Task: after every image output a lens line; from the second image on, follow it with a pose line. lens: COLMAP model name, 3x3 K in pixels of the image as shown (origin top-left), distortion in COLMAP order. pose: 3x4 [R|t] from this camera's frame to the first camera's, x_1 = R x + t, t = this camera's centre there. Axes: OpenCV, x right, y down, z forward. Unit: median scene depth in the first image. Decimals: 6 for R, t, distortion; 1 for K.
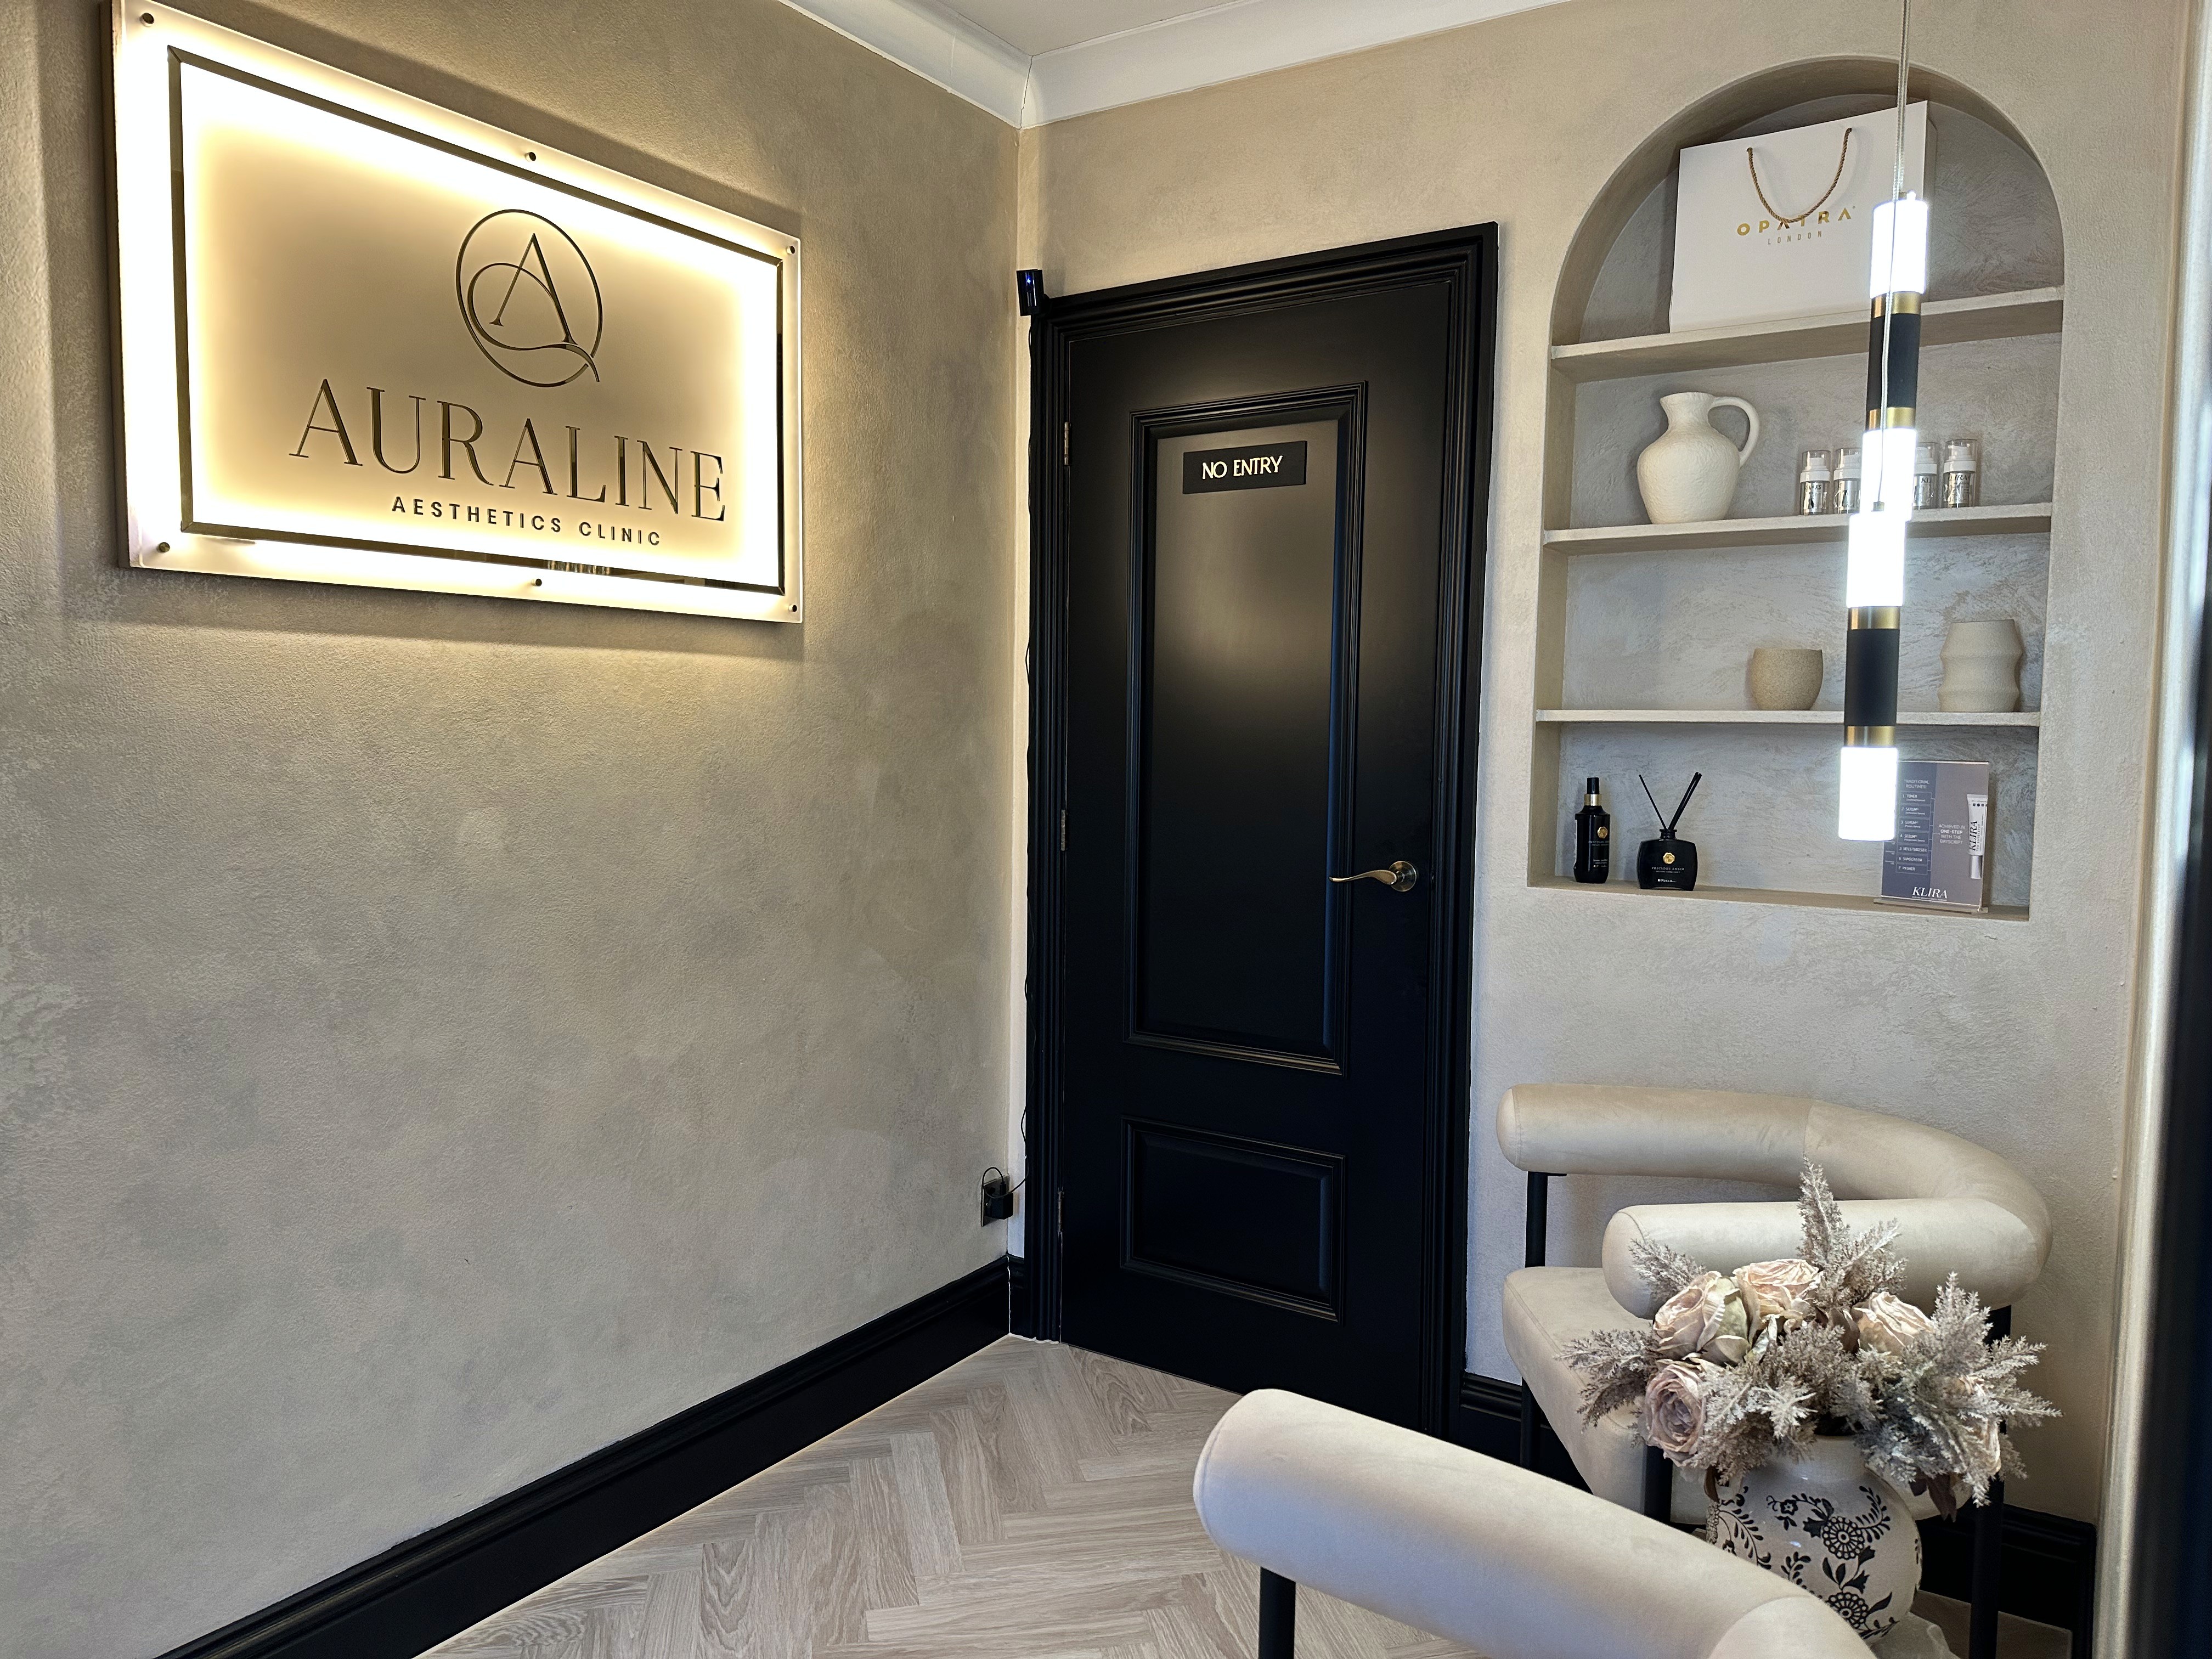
lens RADIAL K [[1544.3, 0, 1106.0], [0, 1544.3, 829.5], [0, 0, 1]] dist [0.043451, -0.056495]
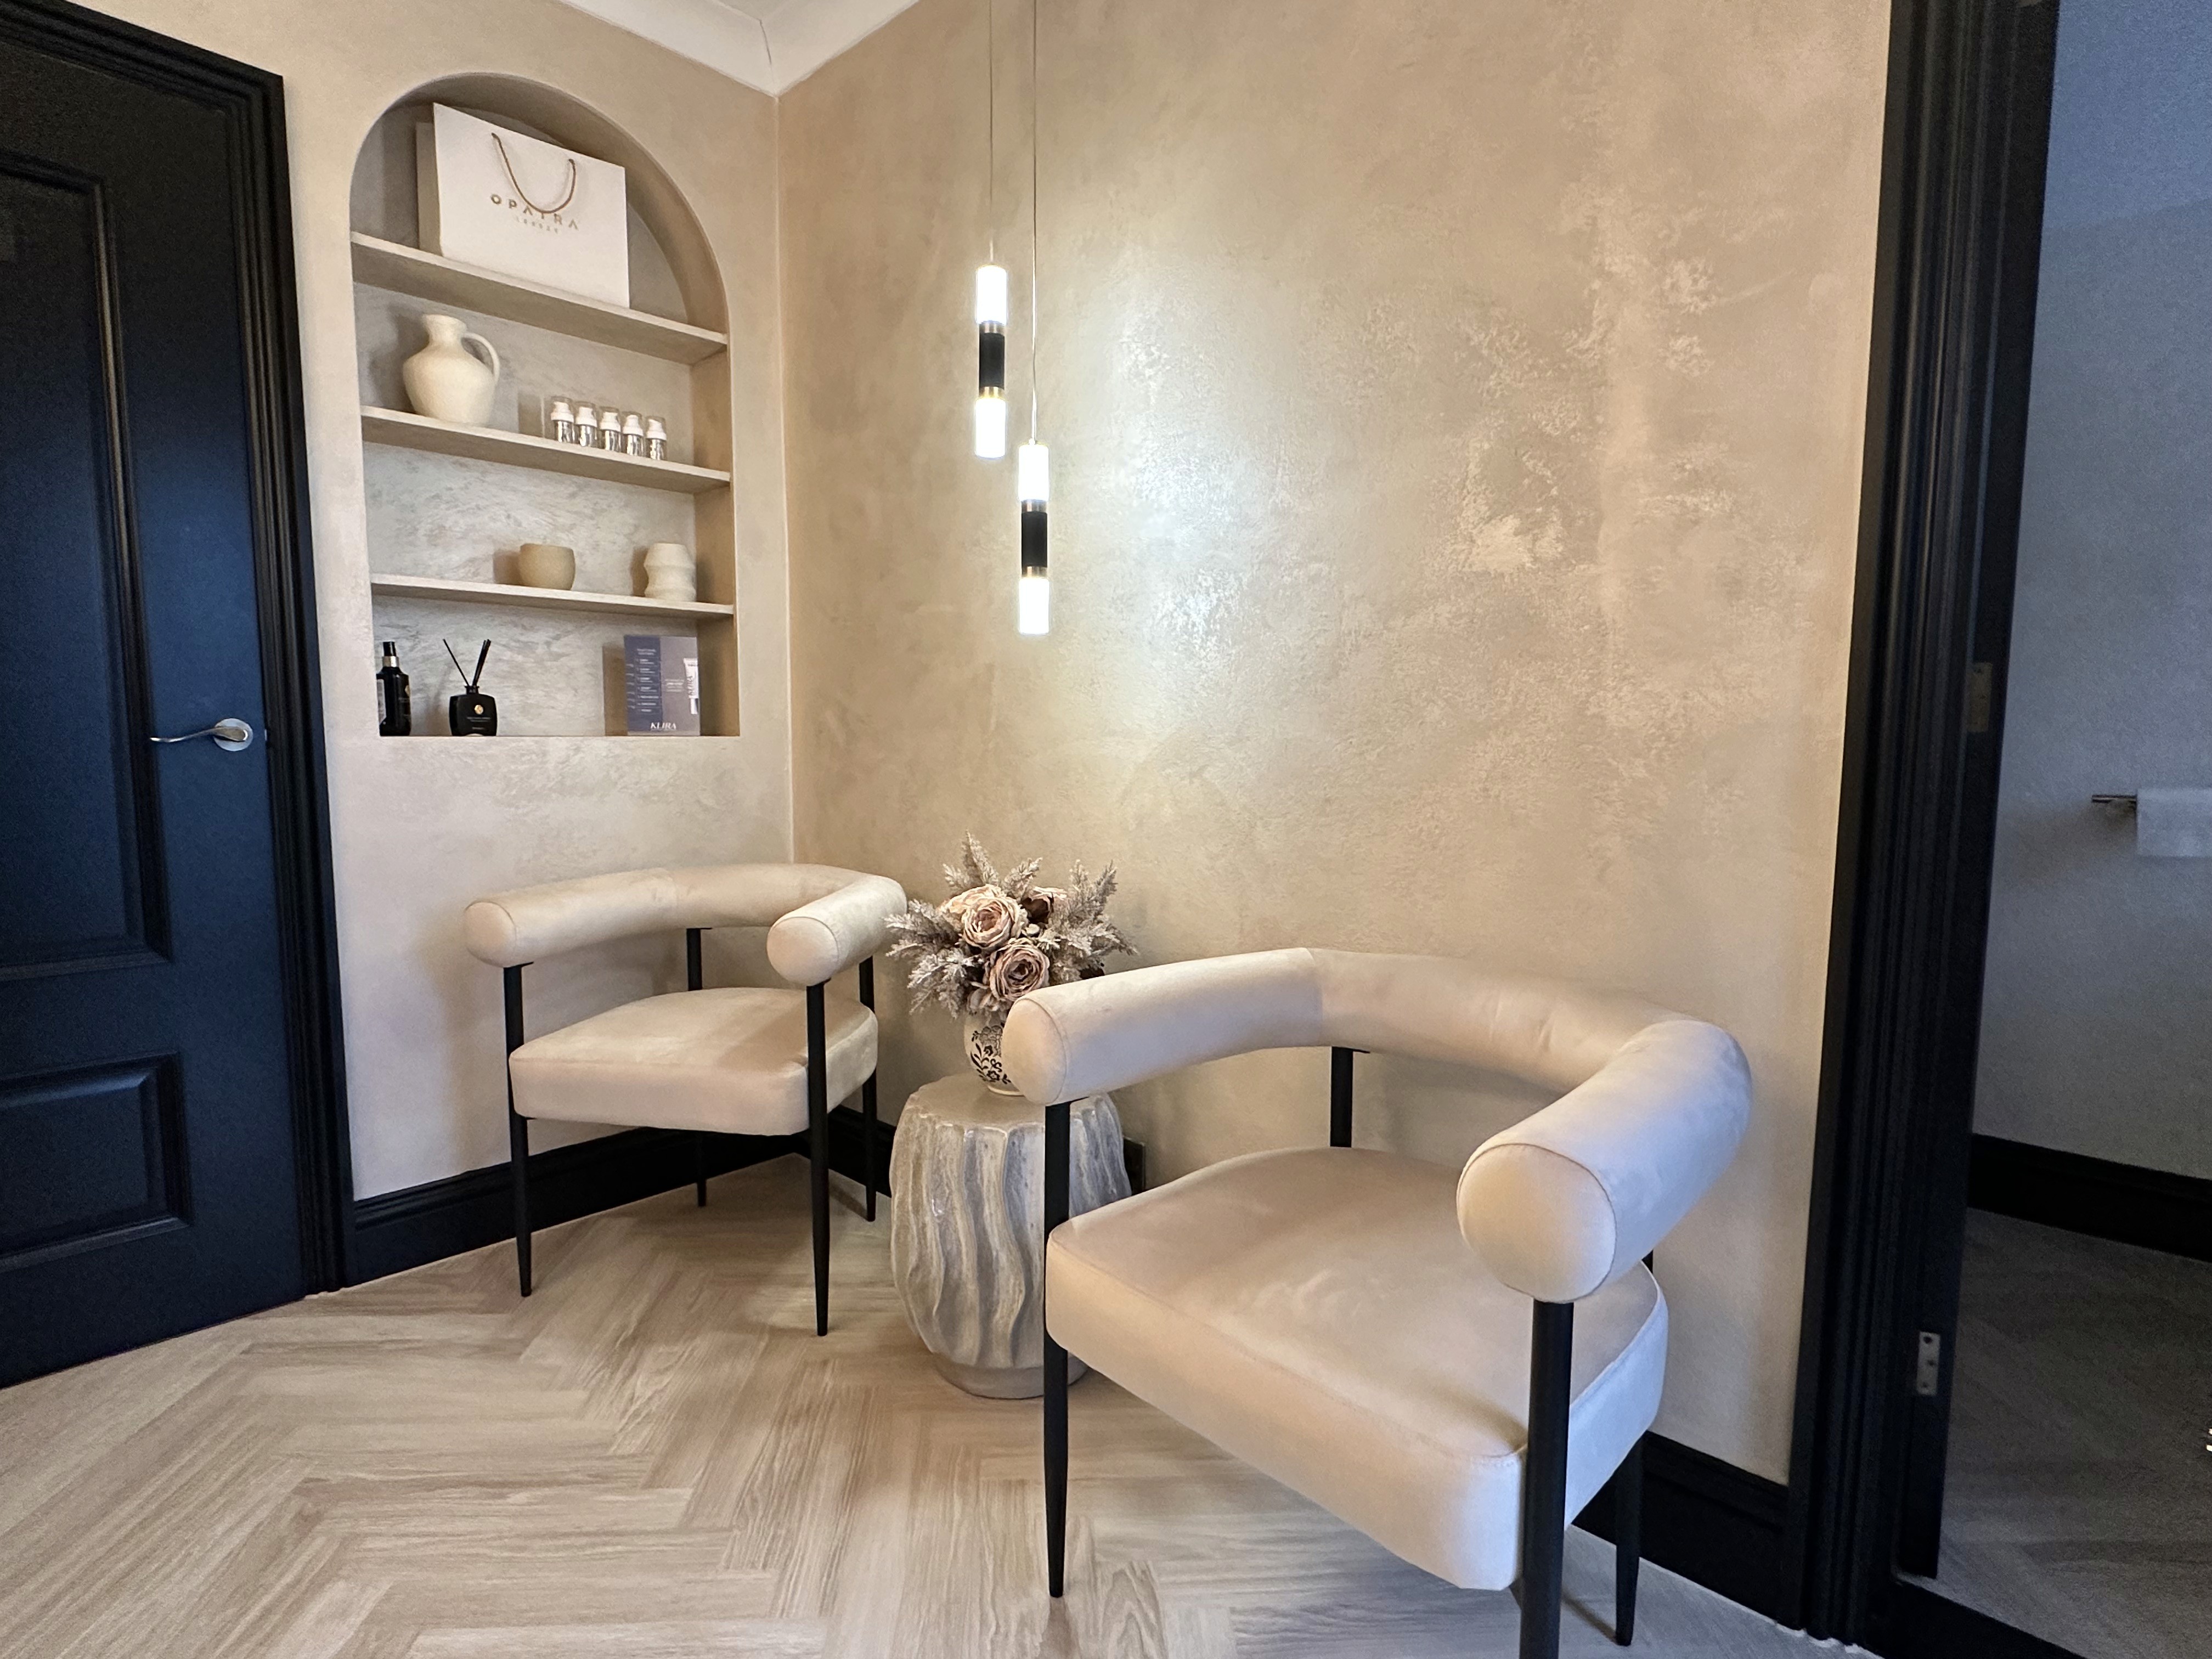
lens RADIAL K [[1123.6, 0, 1106.0], [0, 1123.6, 829.5], [0, 0, 1]] dist [0.003396, -0.002790]
pose [[0.179276, -0.103073, 0.978384, -0.436811], [0.063839, 0.993619, 0.092980, 0.063810], [-0.981725, 0.045790, 0.184712, 0.376558]]
